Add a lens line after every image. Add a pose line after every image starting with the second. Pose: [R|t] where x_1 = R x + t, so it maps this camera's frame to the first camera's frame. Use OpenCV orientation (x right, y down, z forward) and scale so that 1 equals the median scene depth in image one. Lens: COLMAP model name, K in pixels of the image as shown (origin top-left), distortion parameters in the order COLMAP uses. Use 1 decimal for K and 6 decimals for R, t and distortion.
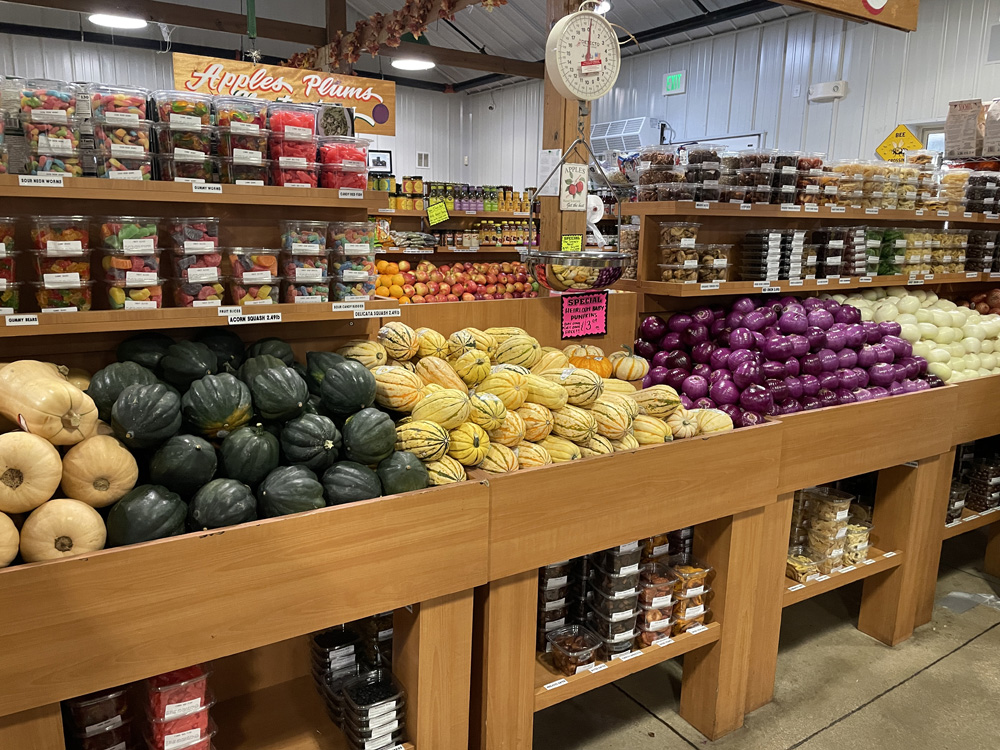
lens RADIAL K [[756.1, 0, 501.3], [0, 756.1, 375.1], [0, 0, 1]] dist [0.012580, 0.002551]
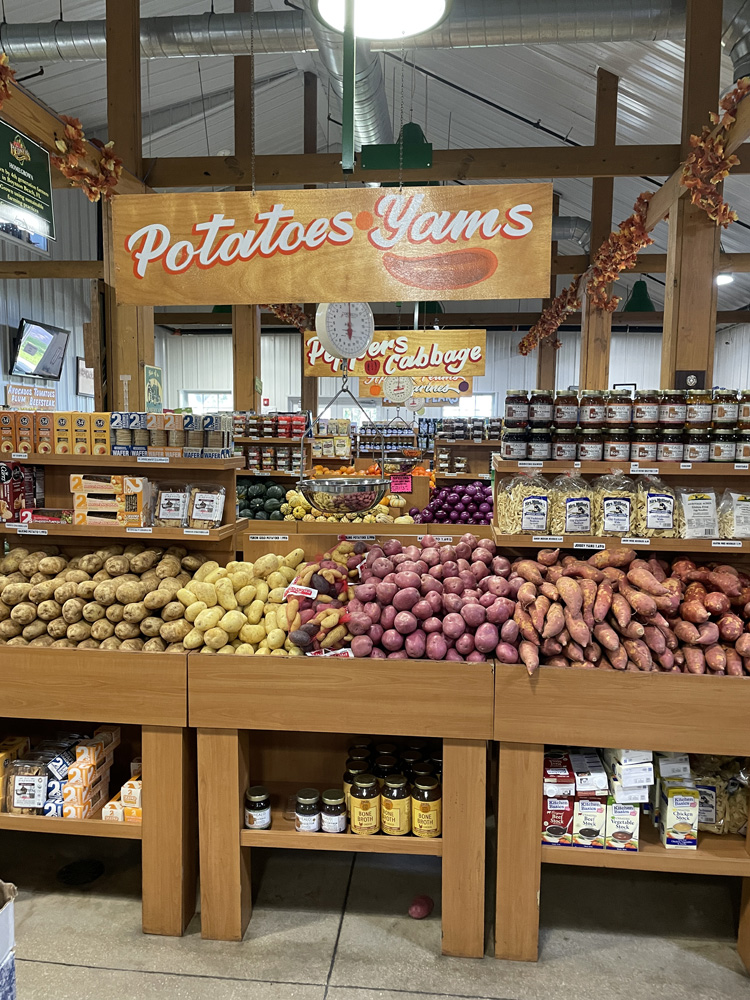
lens RADIAL K [[756.1, 0, 374.6], [0, 756.1, 500.2], [0, 0, 1]] dist [0.012580, 0.002551]
pose [[0.779881, 0.050476, -0.623890, 2.269691], [-0.123410, 0.989577, -0.074205, 0.241533], [0.613642, 0.134866, 0.777982, -1.407692]]
